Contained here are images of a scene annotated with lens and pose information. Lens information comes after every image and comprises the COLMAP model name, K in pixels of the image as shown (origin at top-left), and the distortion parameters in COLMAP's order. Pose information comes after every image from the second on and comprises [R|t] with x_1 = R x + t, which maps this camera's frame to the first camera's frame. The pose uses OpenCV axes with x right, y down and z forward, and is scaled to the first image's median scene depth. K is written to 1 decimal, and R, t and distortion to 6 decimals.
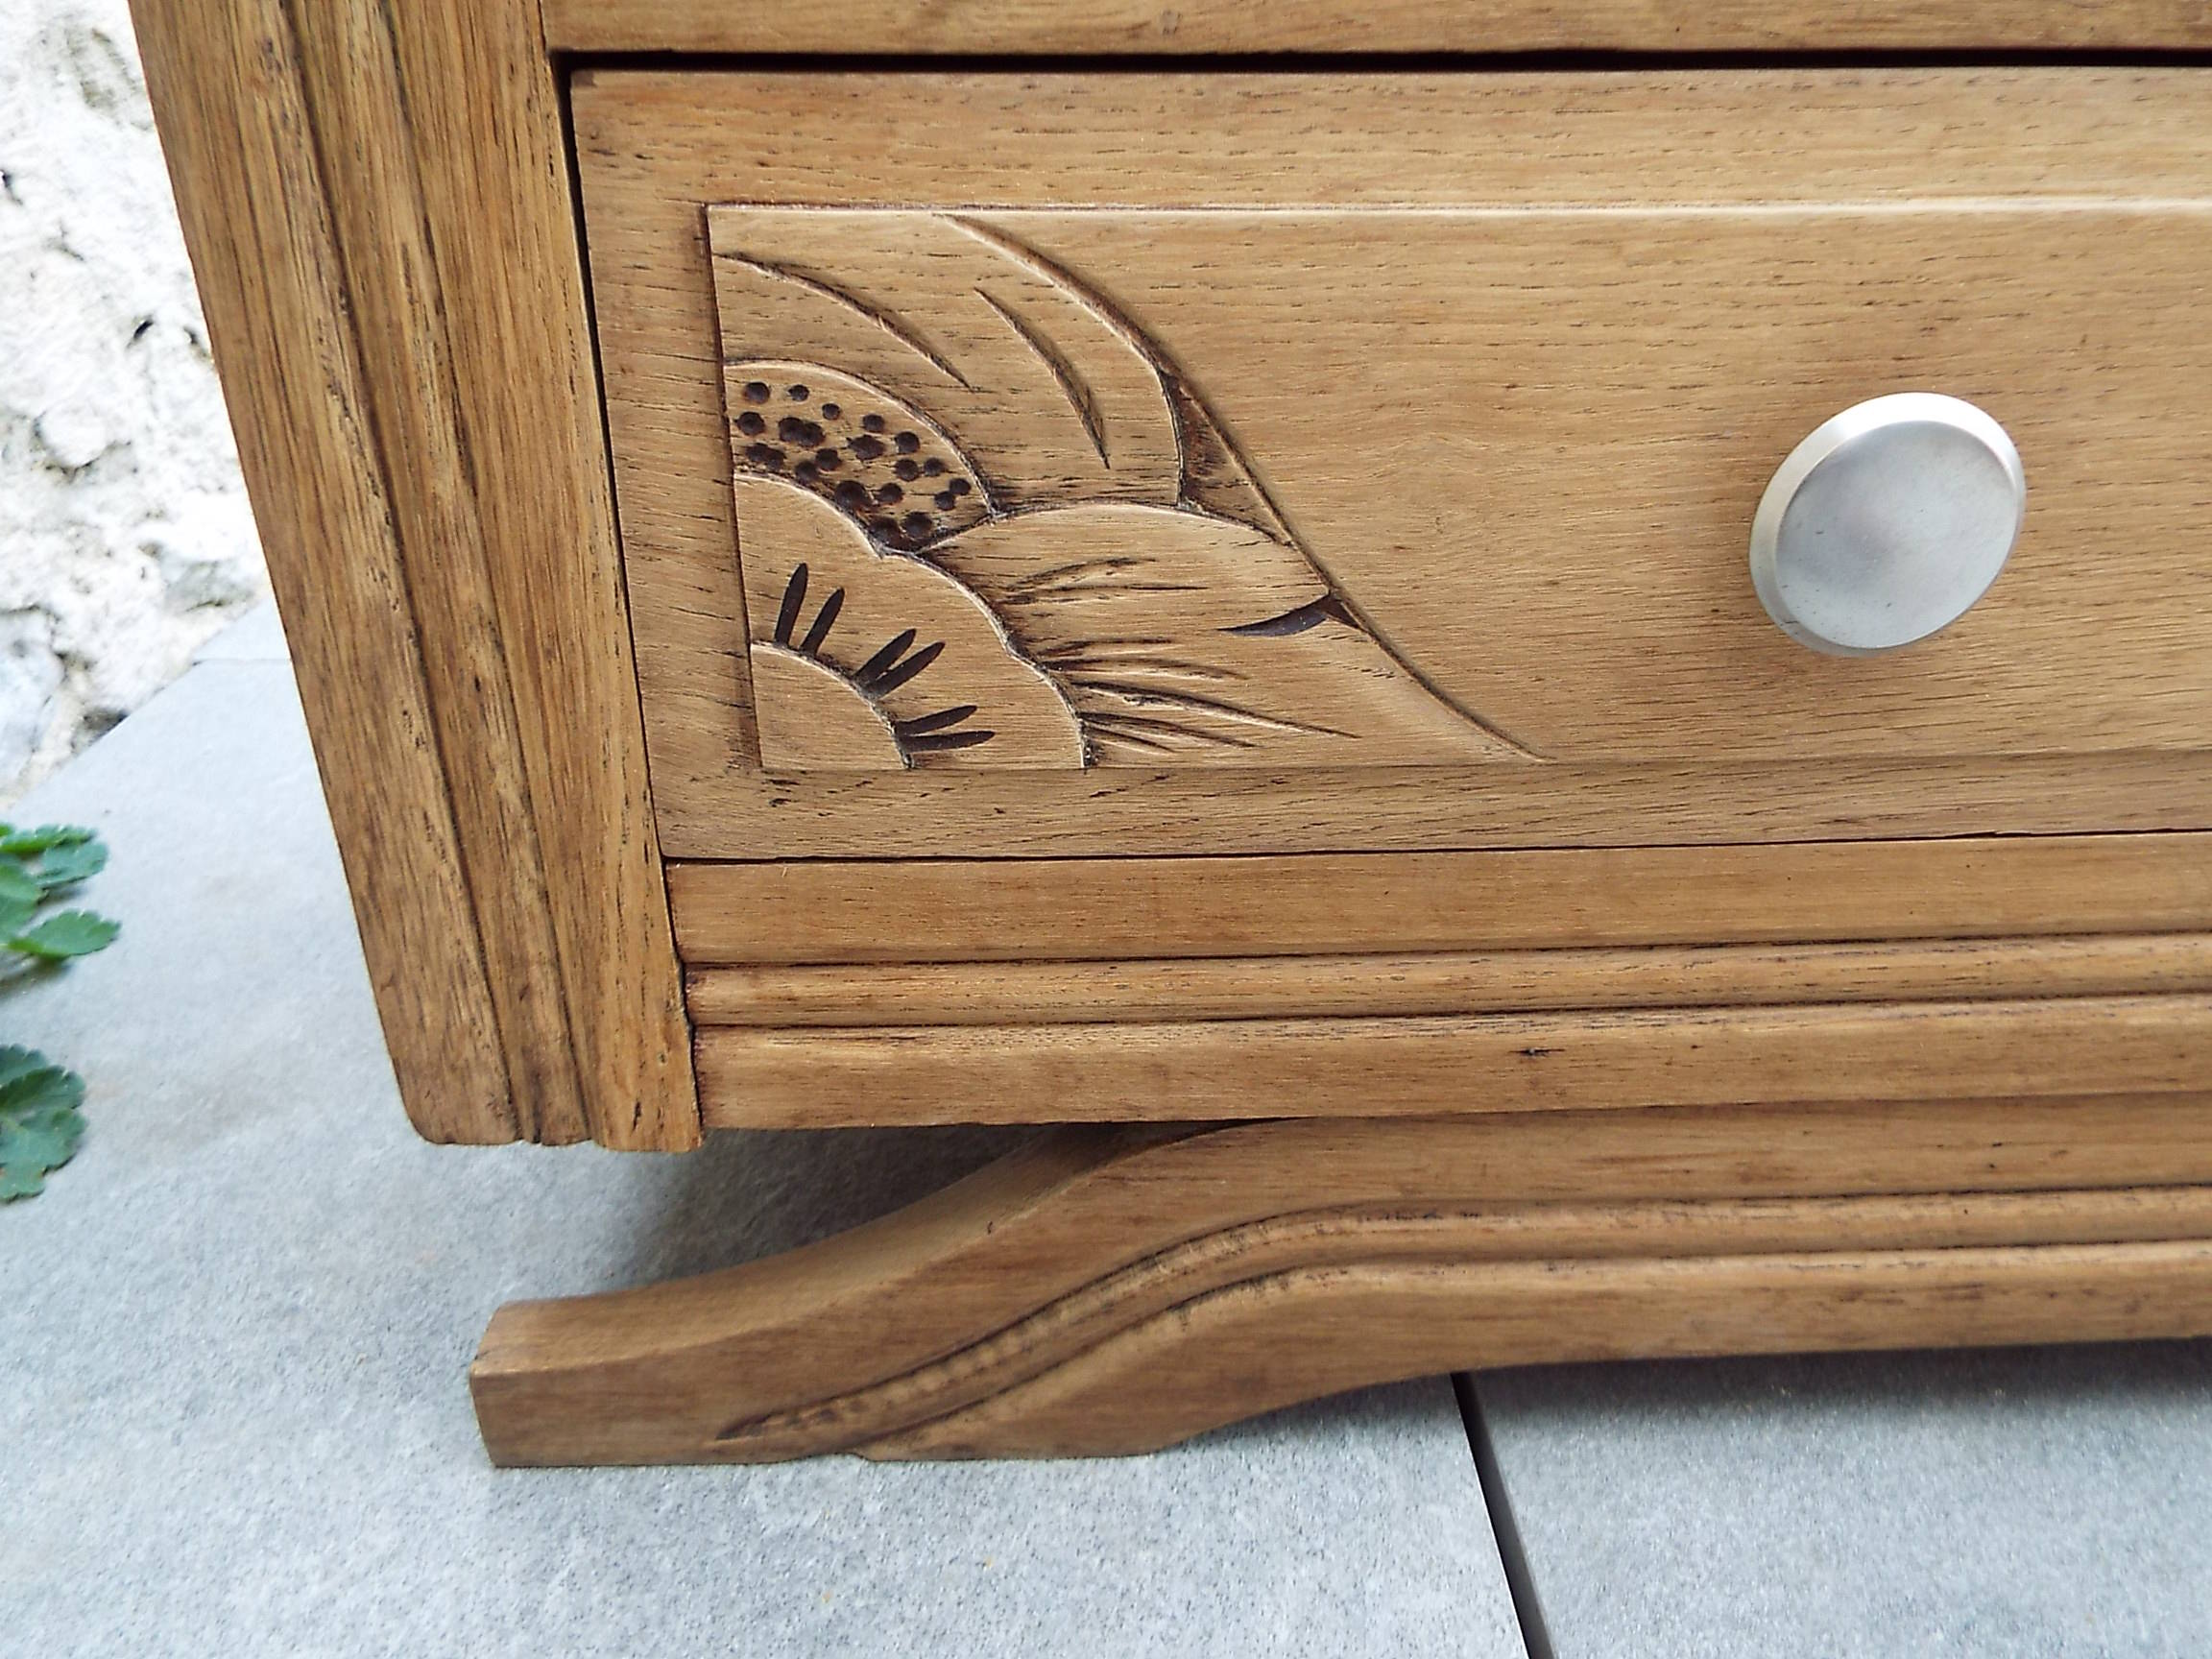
lens RADIAL K [[1604.0, 0, 1119.7], [0, 1604.0, 845.5], [0, 0, 1]] dist [0.011996, 0.006312]
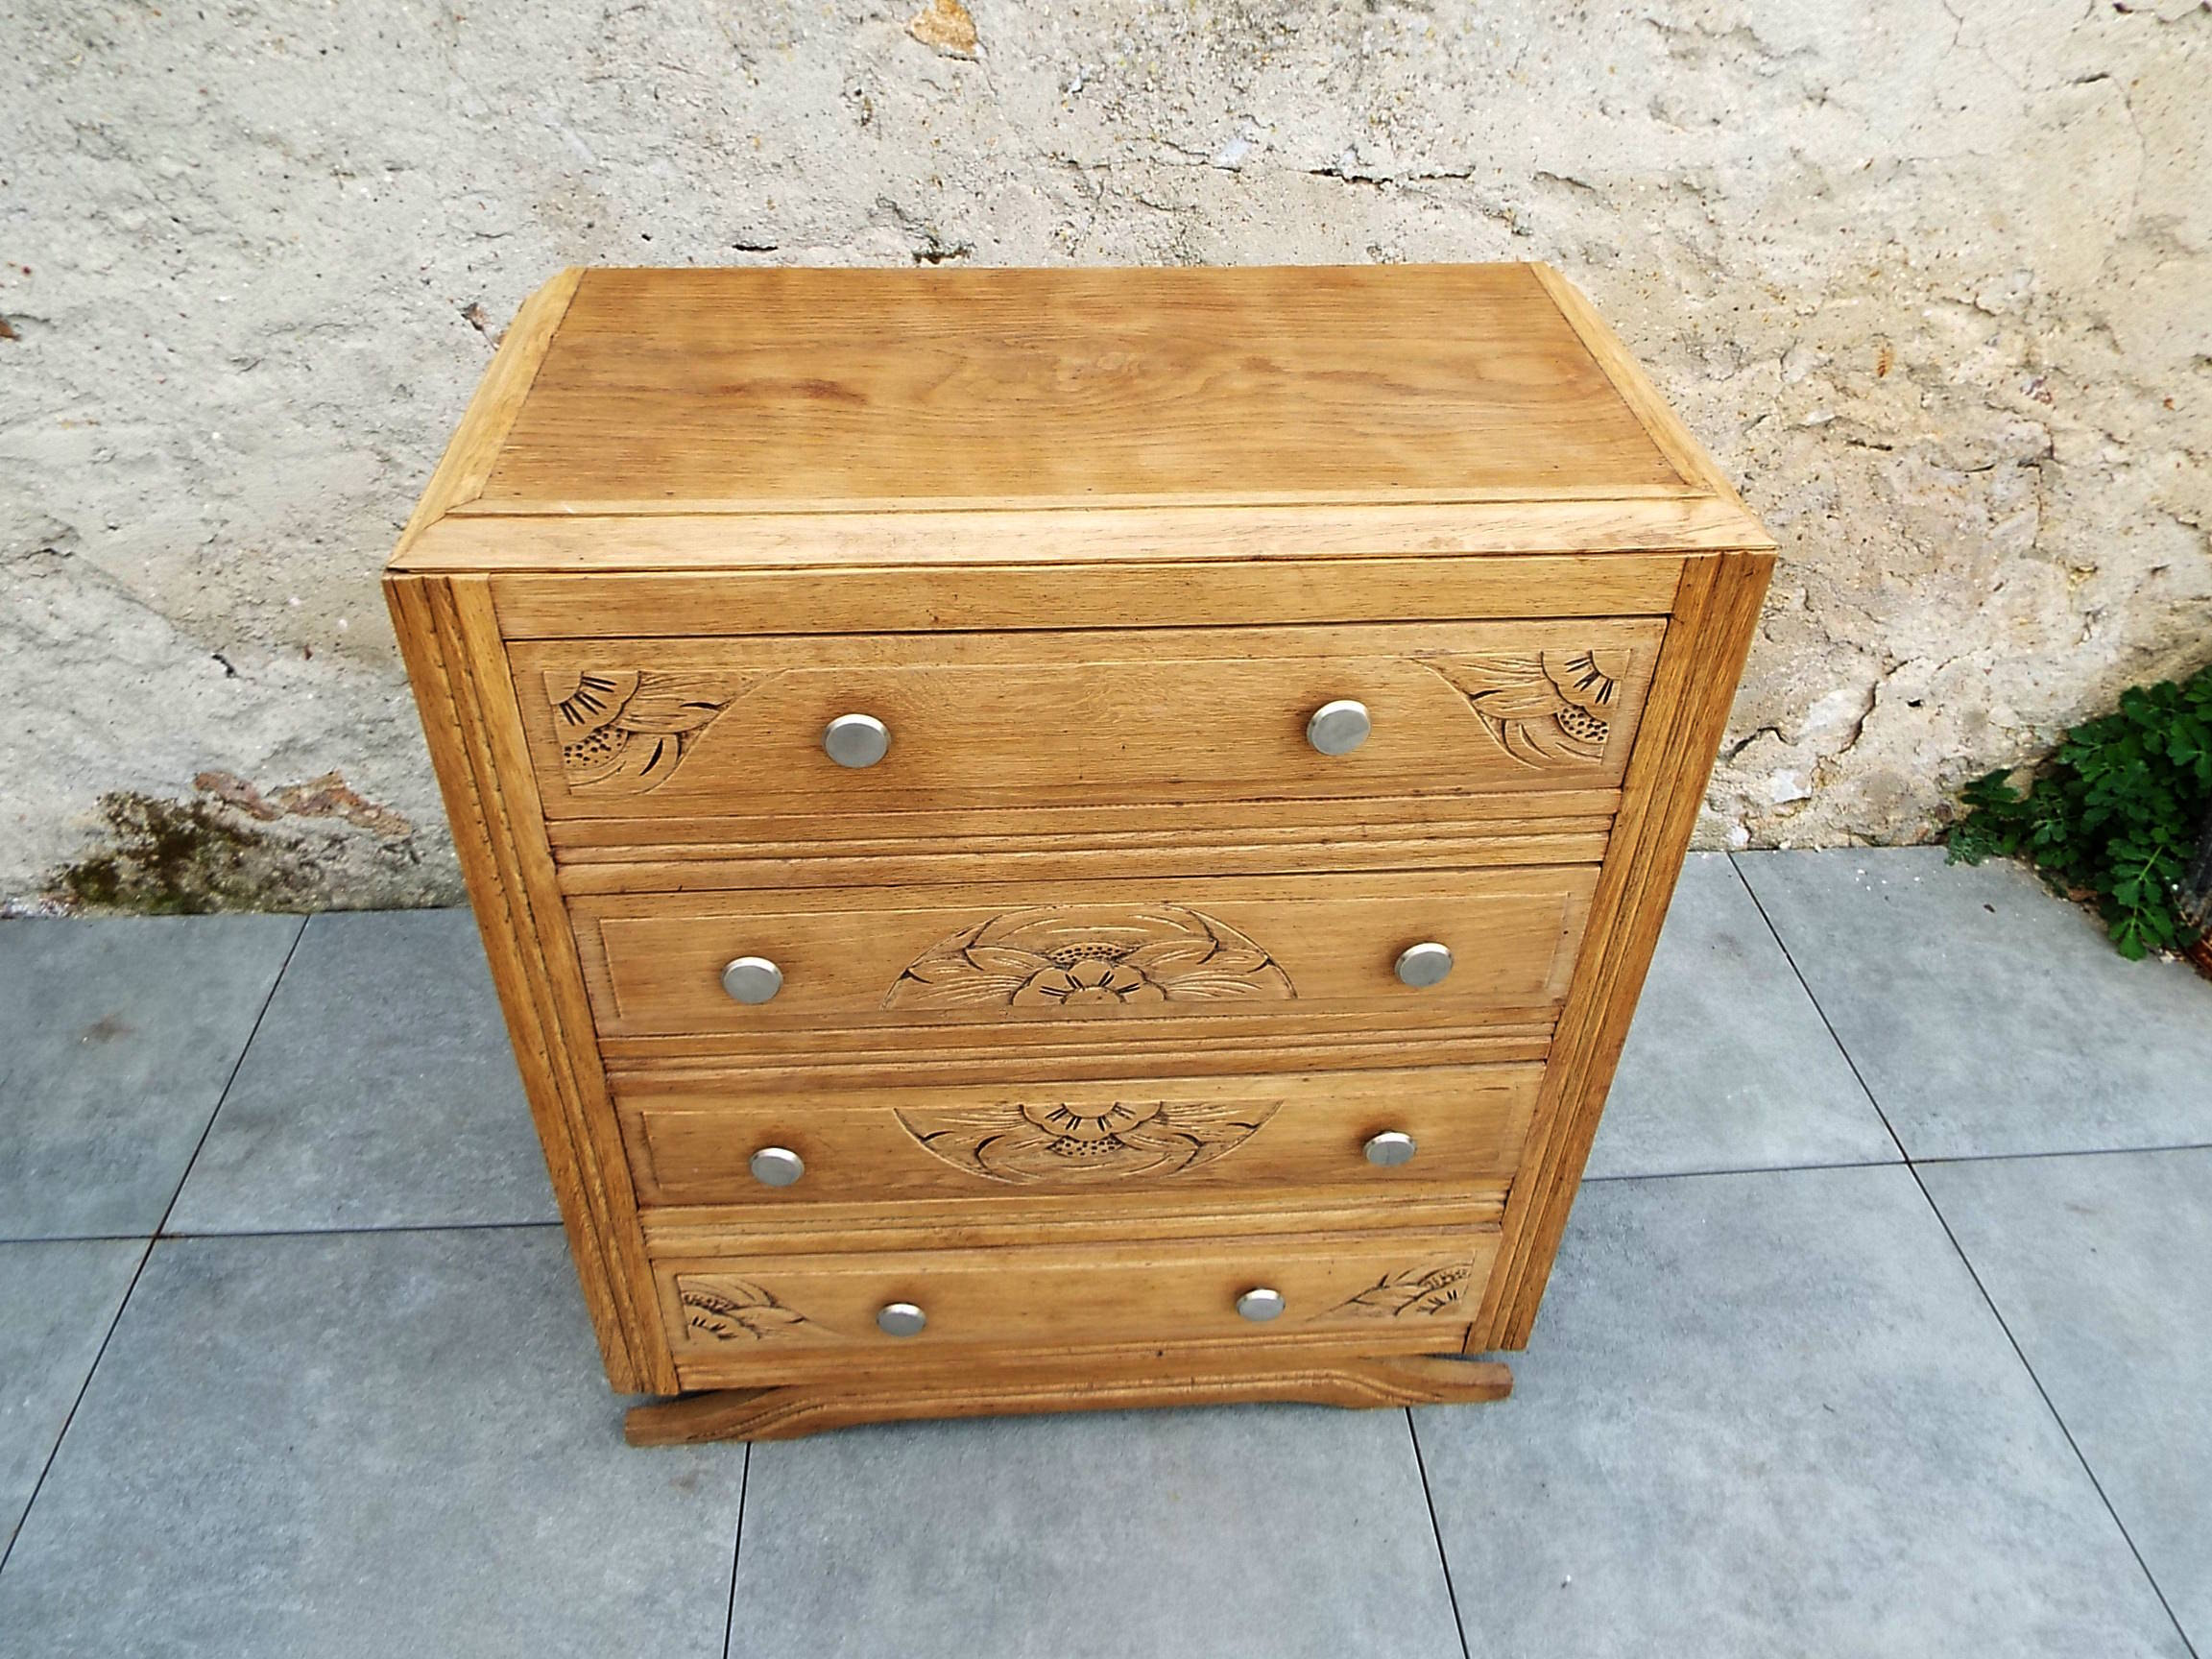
lens RADIAL K [[1611.4, 0, 1110.1], [0, 1611.4, 833.1], [0, 0, 1]] dist [0.016593, -0.002102]
pose [[0.999188, -0.000069, 0.040293, 0.867824], [-0.008699, 0.976050, 0.217373, -2.680910], [-0.039343, -0.217547, 0.975257, -3.564267]]
